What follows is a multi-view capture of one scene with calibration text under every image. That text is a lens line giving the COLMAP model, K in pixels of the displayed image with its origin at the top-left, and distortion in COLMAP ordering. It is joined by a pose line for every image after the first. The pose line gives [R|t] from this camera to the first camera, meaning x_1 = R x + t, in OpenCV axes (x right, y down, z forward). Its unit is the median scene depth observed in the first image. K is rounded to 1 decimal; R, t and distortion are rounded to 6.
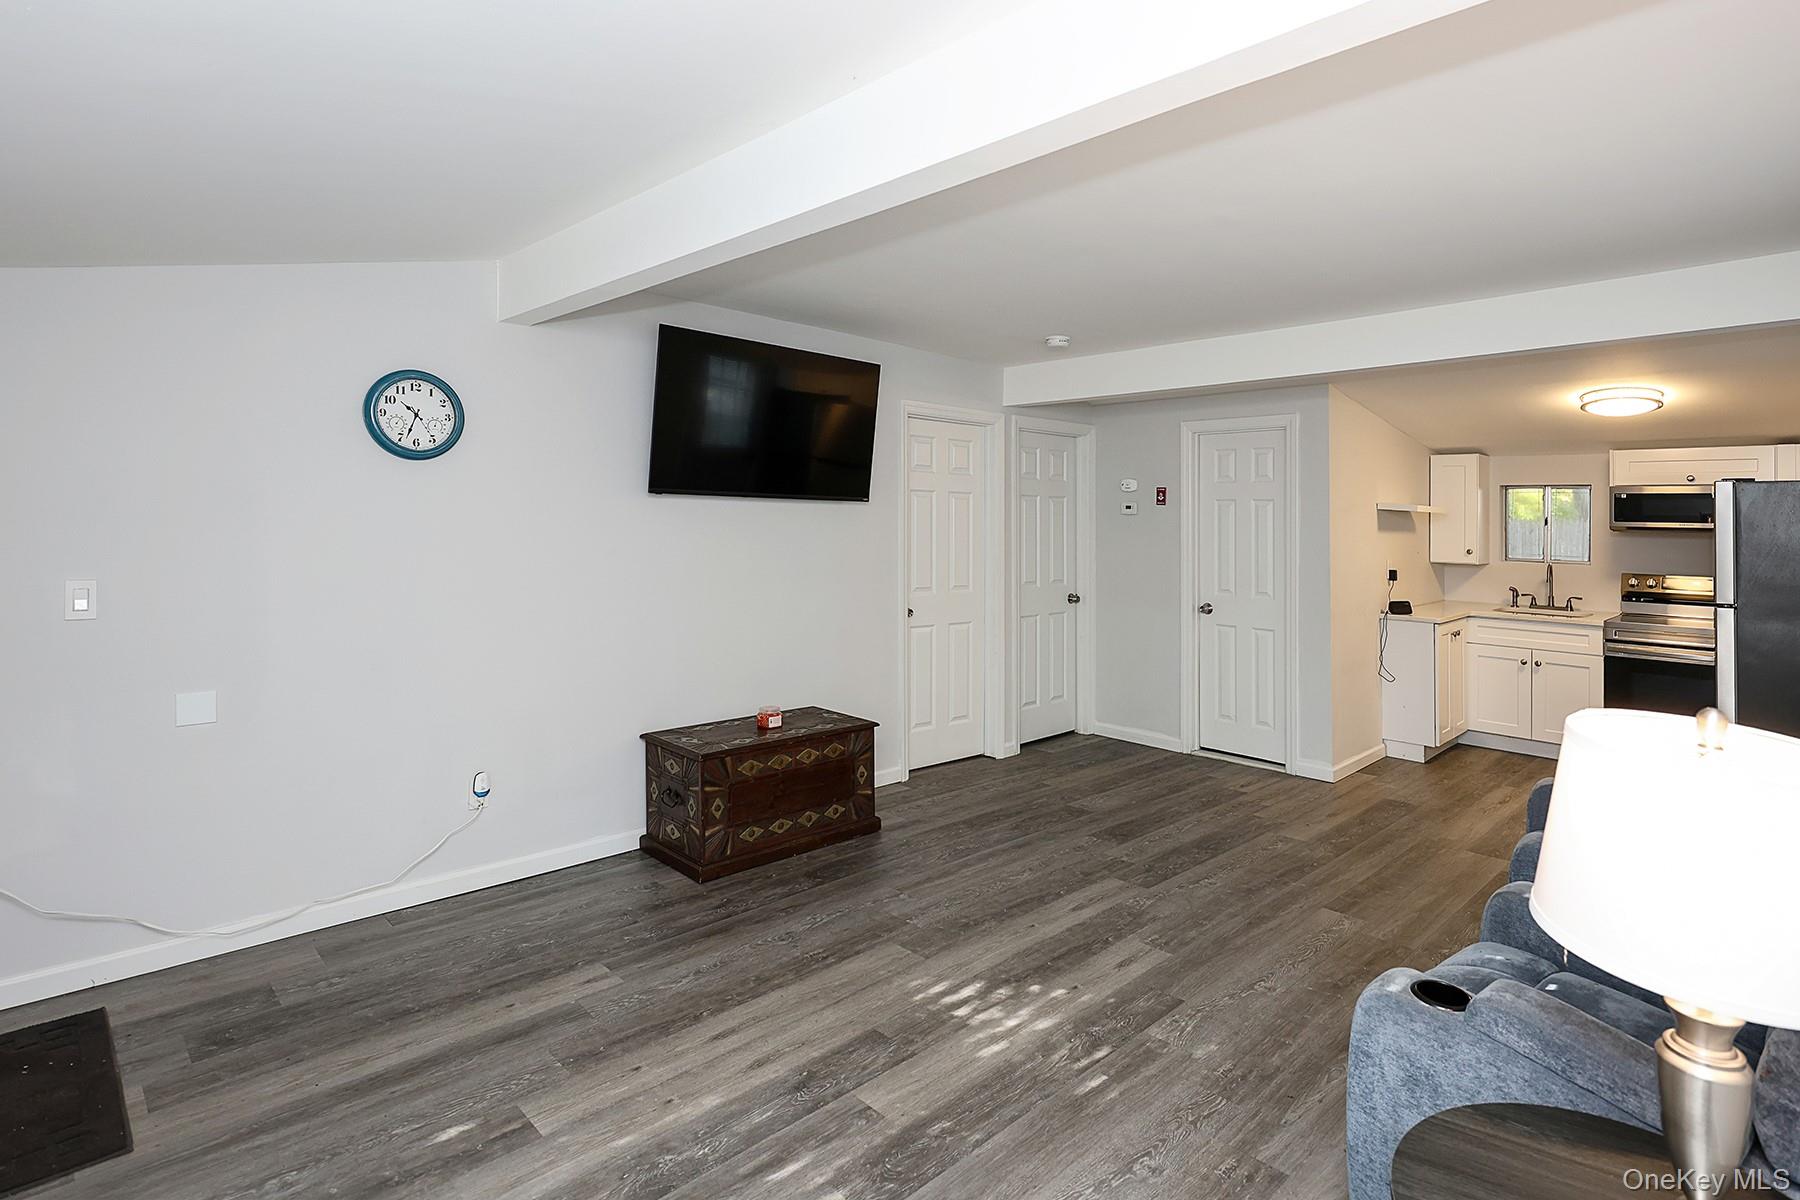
lens RADIAL K [[931.5, 0, 964.6], [0, 931.5, 505.7], [0, 0, 1]] dist [0.001392, 0.003186]
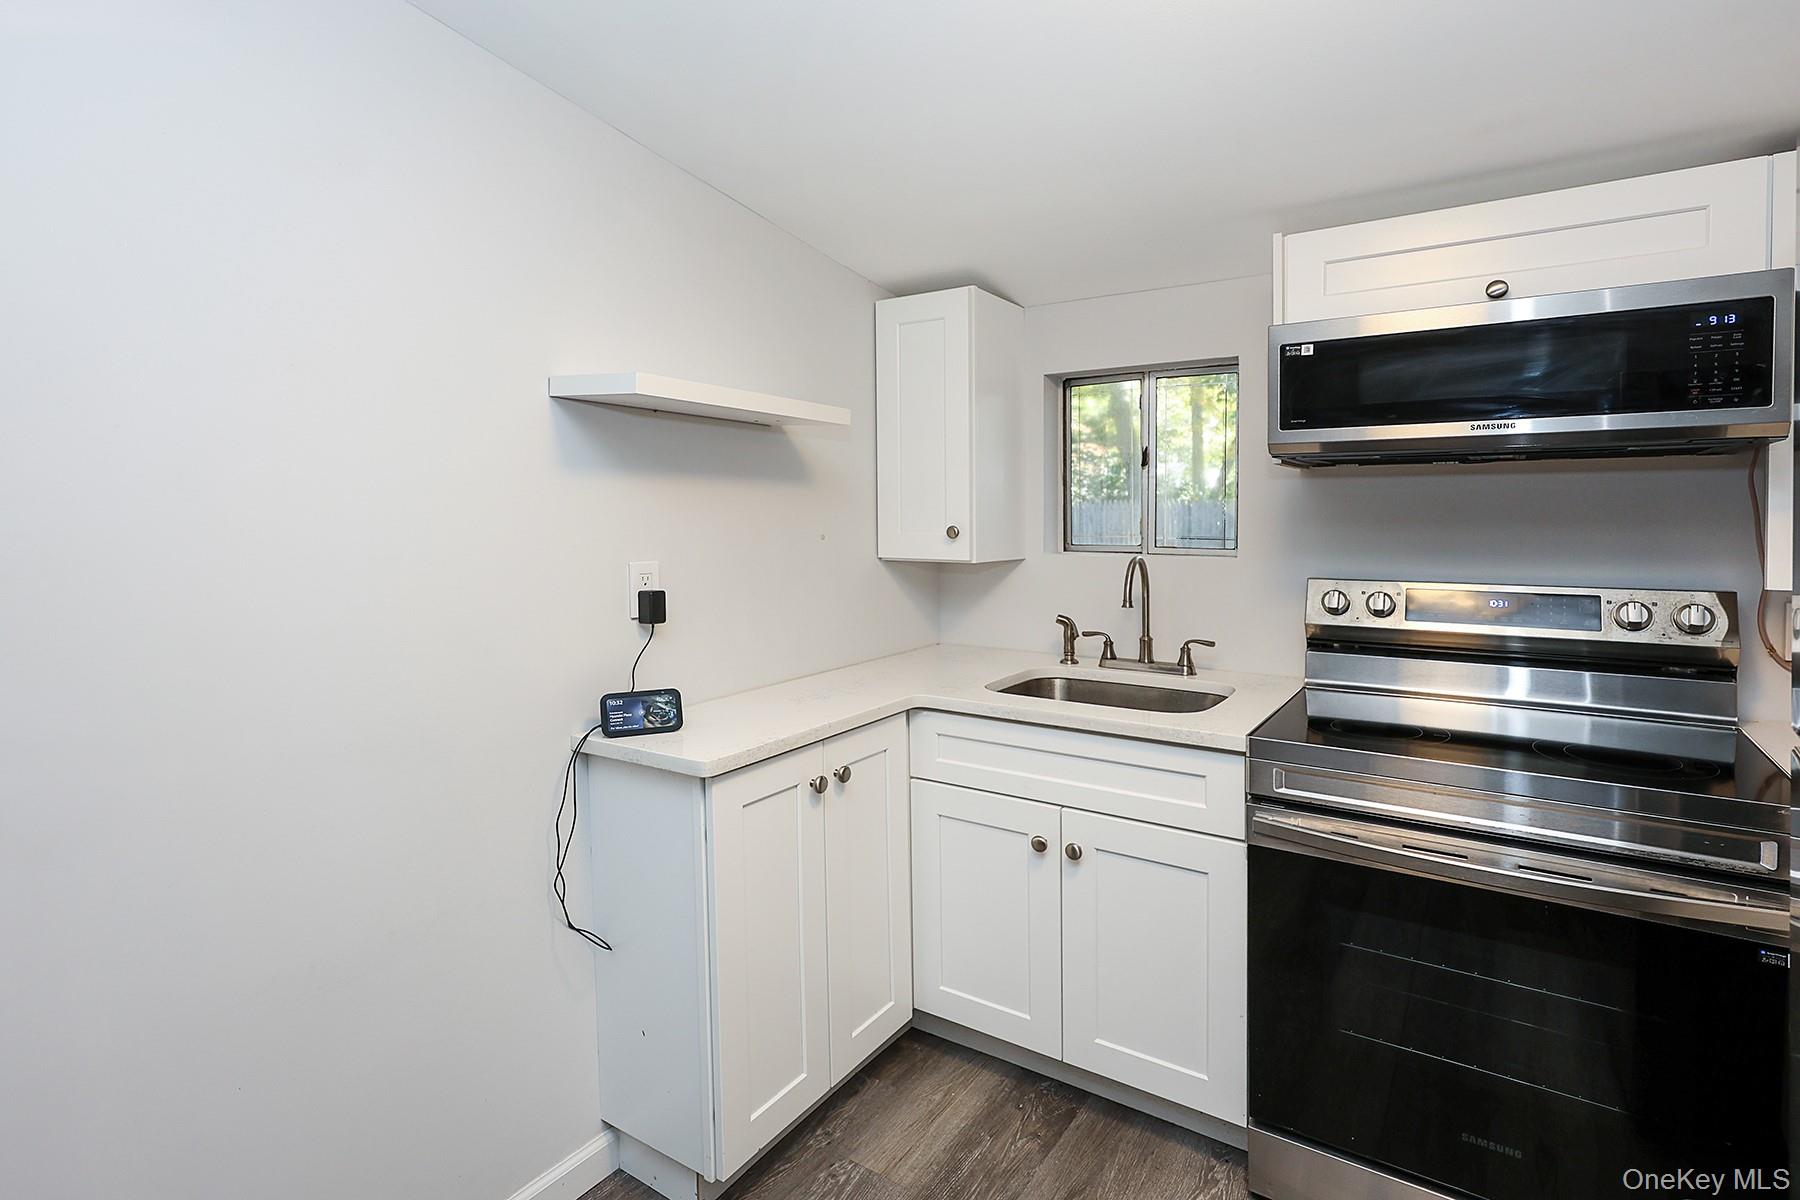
lens RADIAL K [[873.1, 0, 857.3], [0, 873.1, 536.6], [0, 0, 1]] dist [0.005990, 0.000288]
pose [[0.991714, -0.023634, 0.126274, 0.714117], [0.019021, 0.999111, 0.037619, 0.057225], [-0.127050, -0.034905, 0.991282, 0.999528]]
